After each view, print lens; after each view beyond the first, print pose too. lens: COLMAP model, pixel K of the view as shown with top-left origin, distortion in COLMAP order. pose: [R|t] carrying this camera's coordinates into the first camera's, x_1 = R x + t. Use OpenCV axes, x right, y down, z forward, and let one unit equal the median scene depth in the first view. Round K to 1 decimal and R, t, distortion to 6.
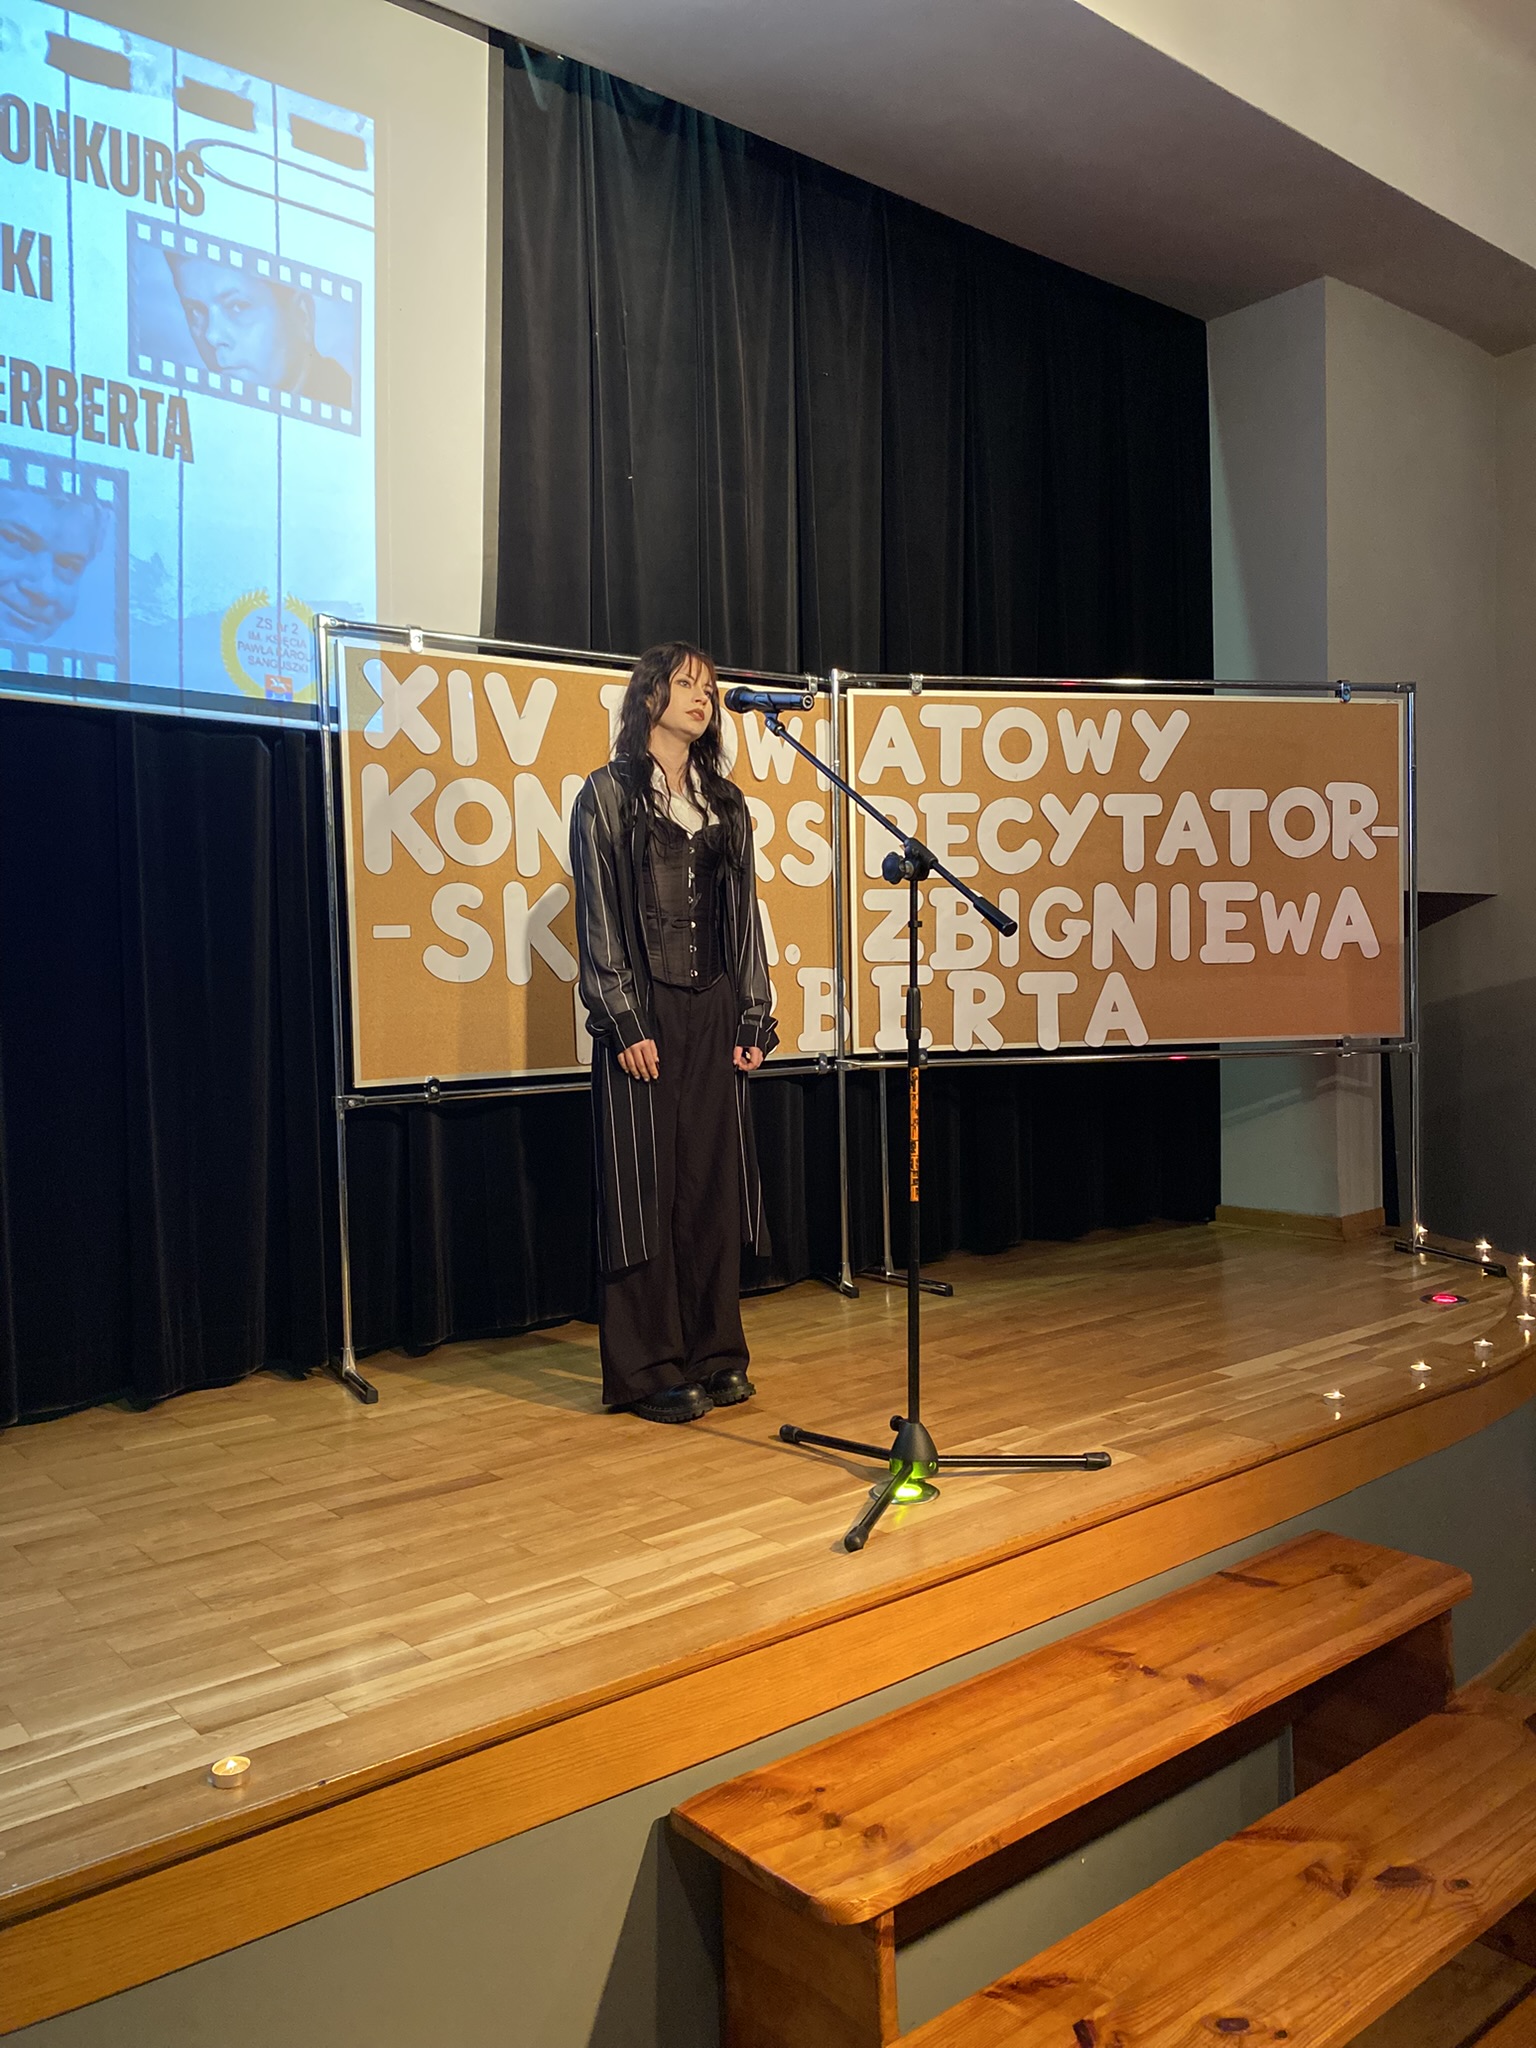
lens RADIAL K [[1658.7, 0, 808.7], [0, 1658.7, 1014.2], [0, 0, 1]] dist [0.082410, -0.092860]
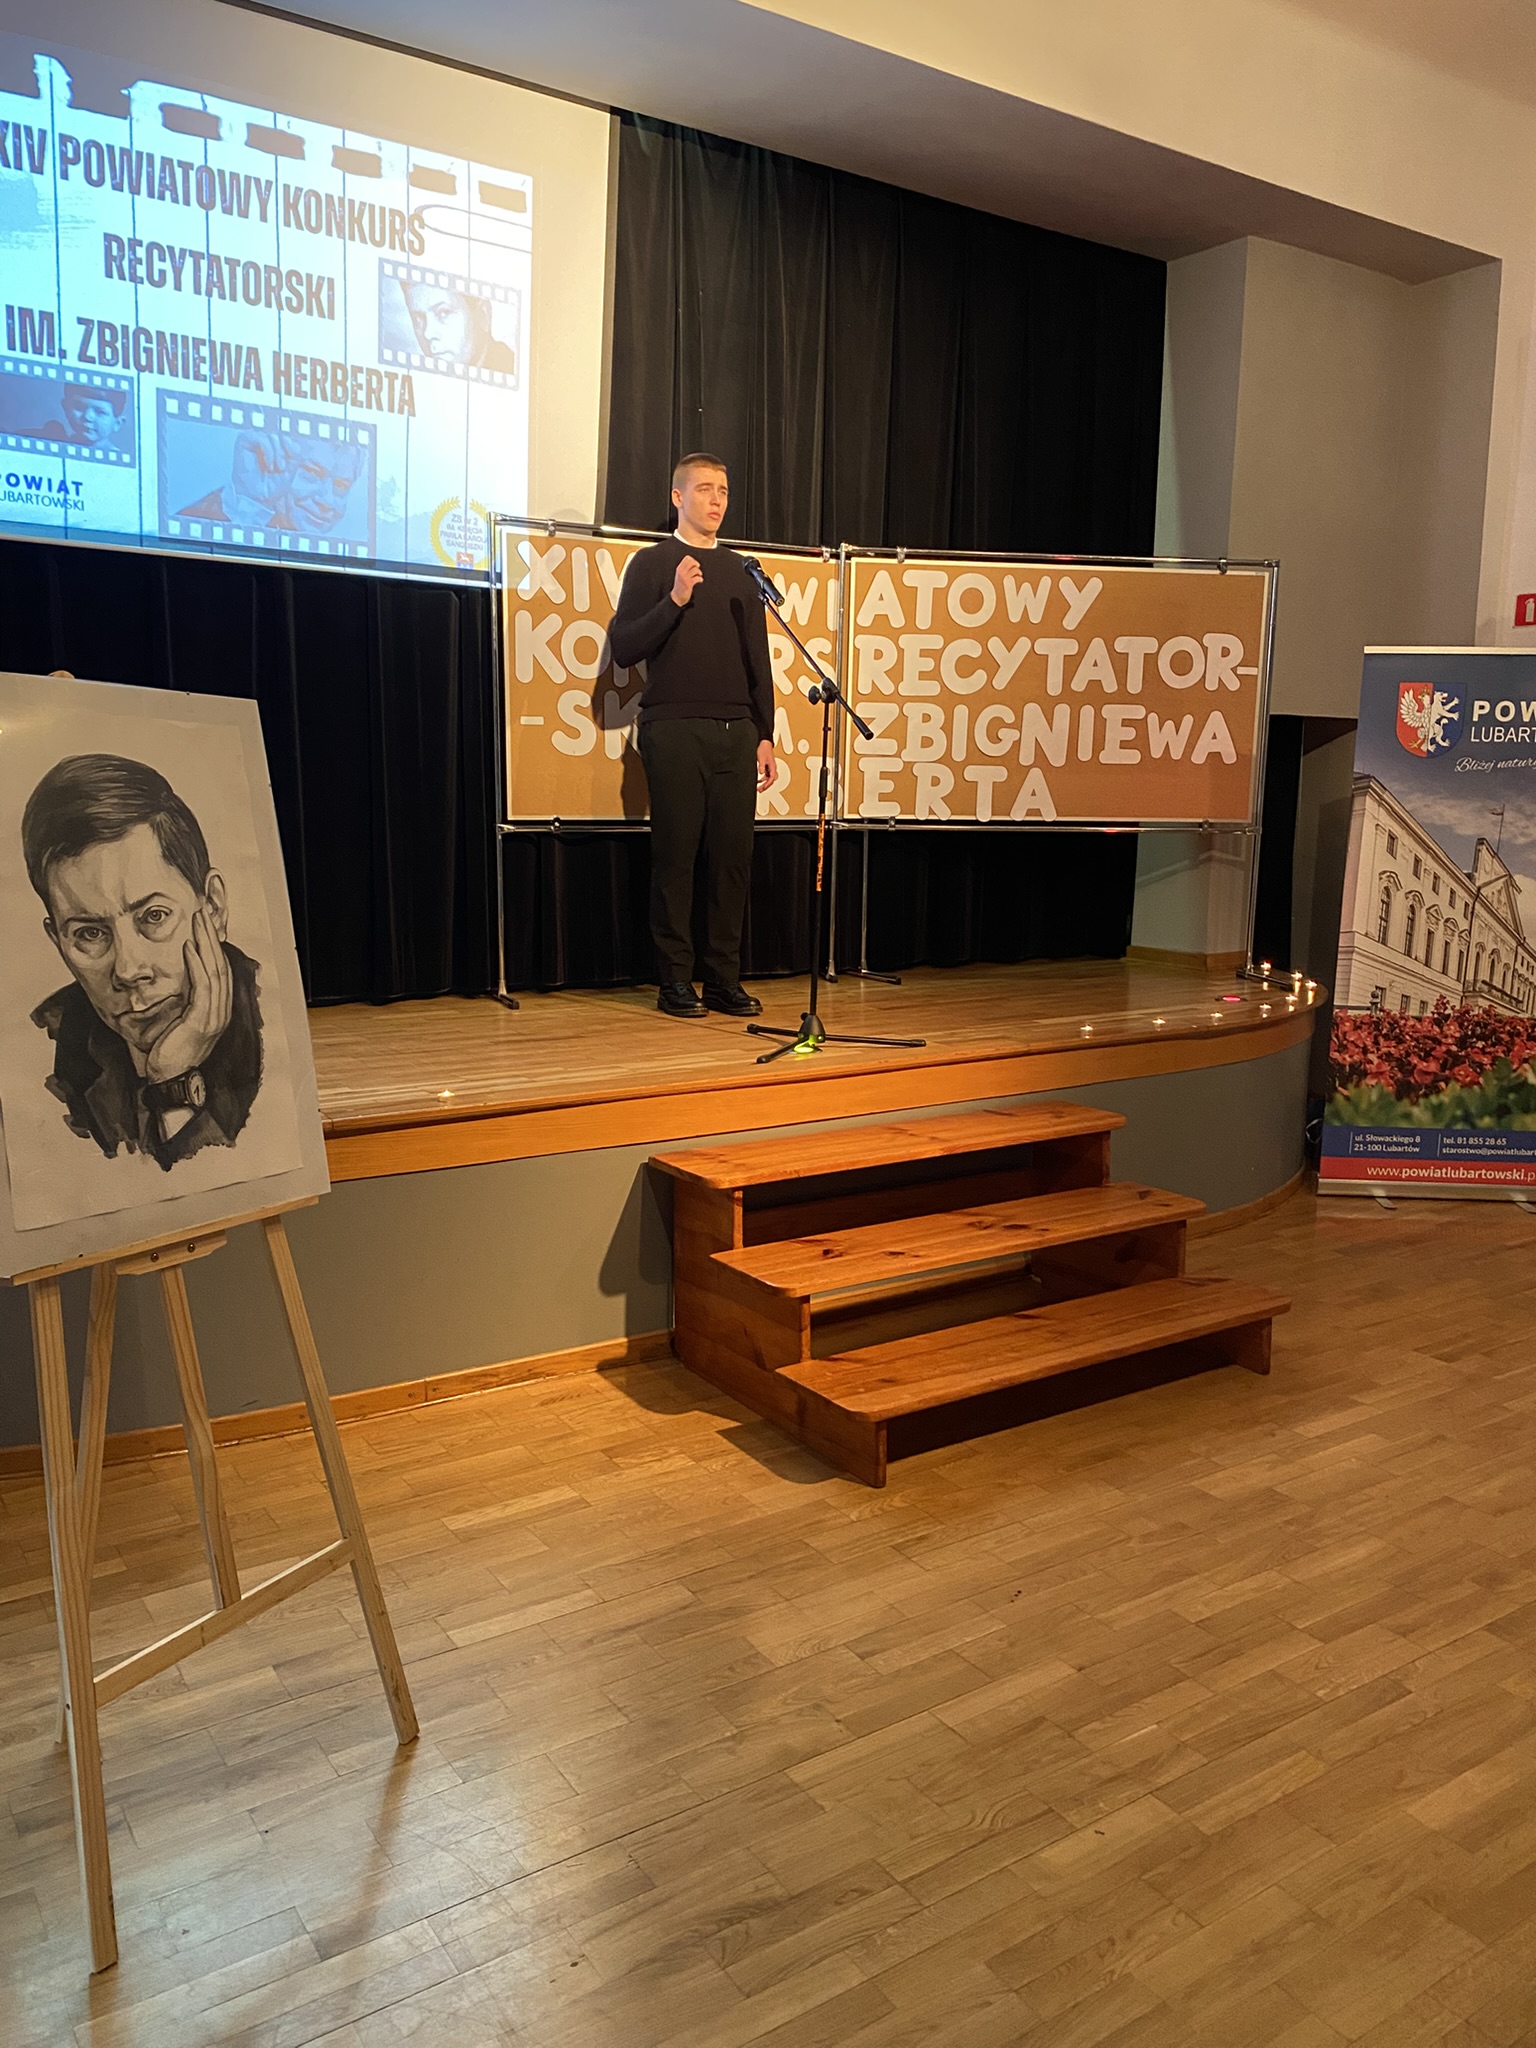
lens RADIAL K [[1665.0, 0, 814.0], [0, 1665.0, 1019.7], [0, 0, 1]] dist [0.066719, -0.099301]
pose [[0.994924, 0.052362, -0.085930, 0.147313], [-0.041160, 0.991008, 0.127314, 0.016502], [0.091824, -0.123131, 0.988133, -0.507760]]
